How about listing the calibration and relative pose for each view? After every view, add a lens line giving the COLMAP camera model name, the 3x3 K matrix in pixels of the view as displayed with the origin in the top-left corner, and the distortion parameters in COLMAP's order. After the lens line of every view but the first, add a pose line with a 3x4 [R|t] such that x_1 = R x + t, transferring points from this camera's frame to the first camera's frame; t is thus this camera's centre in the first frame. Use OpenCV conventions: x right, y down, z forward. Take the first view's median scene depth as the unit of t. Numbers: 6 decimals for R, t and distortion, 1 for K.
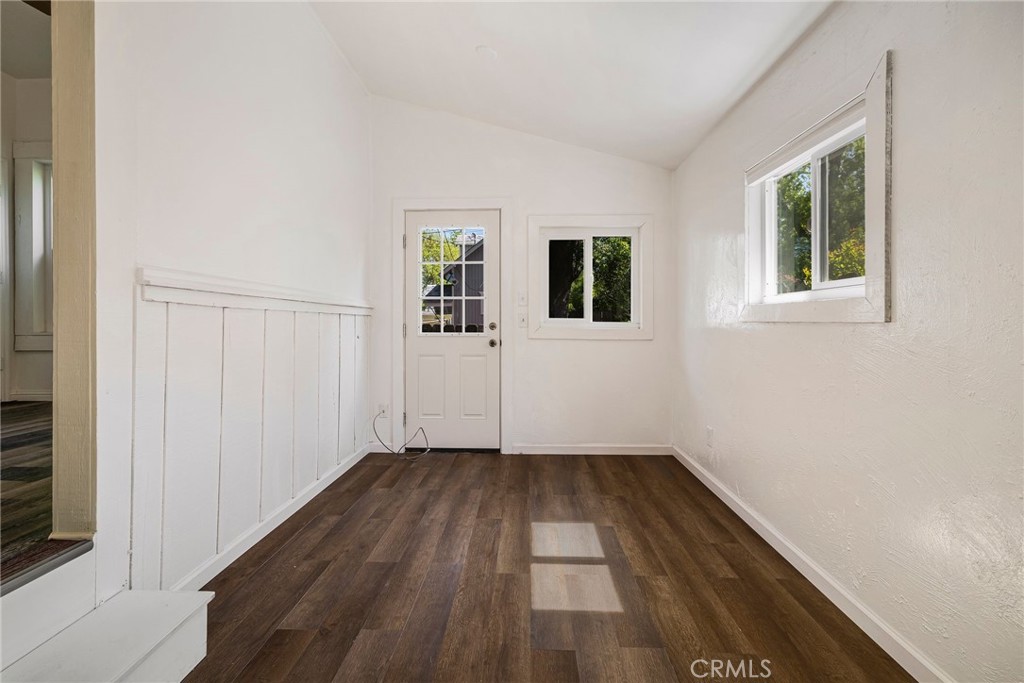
lens RADIAL K [[445.4, 0, 511.6], [0, 445.4, 320.6], [0, 0, 1]] dist [0.003995, 0.000301]
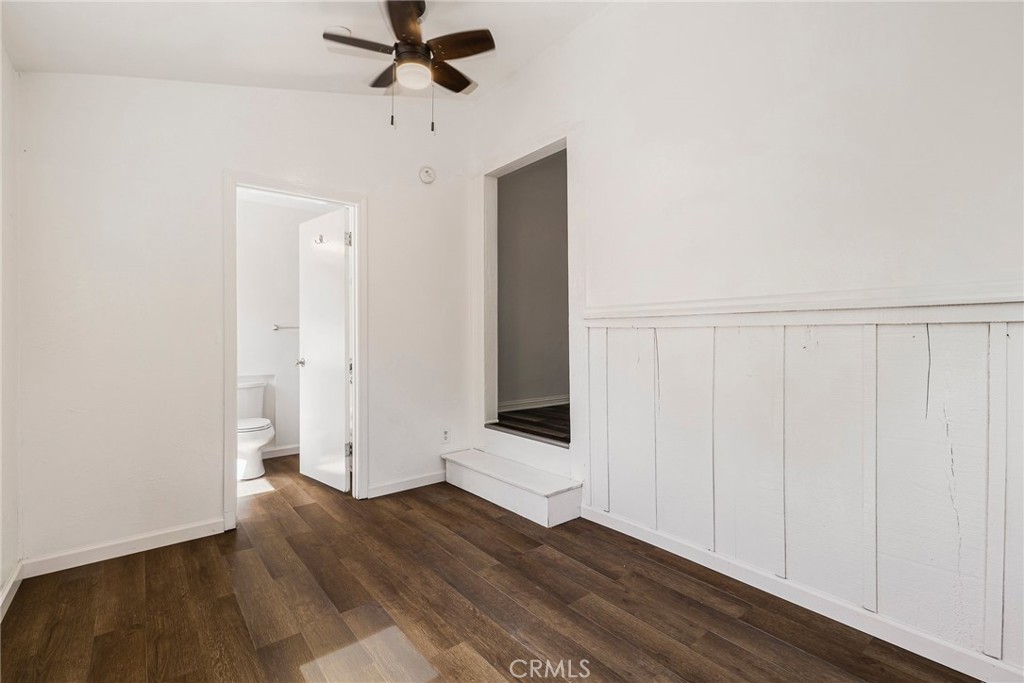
lens RADIAL K [[445.4, 0, 511.6], [0, 445.4, 341.8], [0, 0, 1]] dist [0.003995, 0.000301]
pose [[-0.745805, 0.003212, -0.666156, 0.450268], [0.002133, 0.999995, 0.002433, 0.002721], [0.666161, 0.000393, -0.745808, 1.664117]]
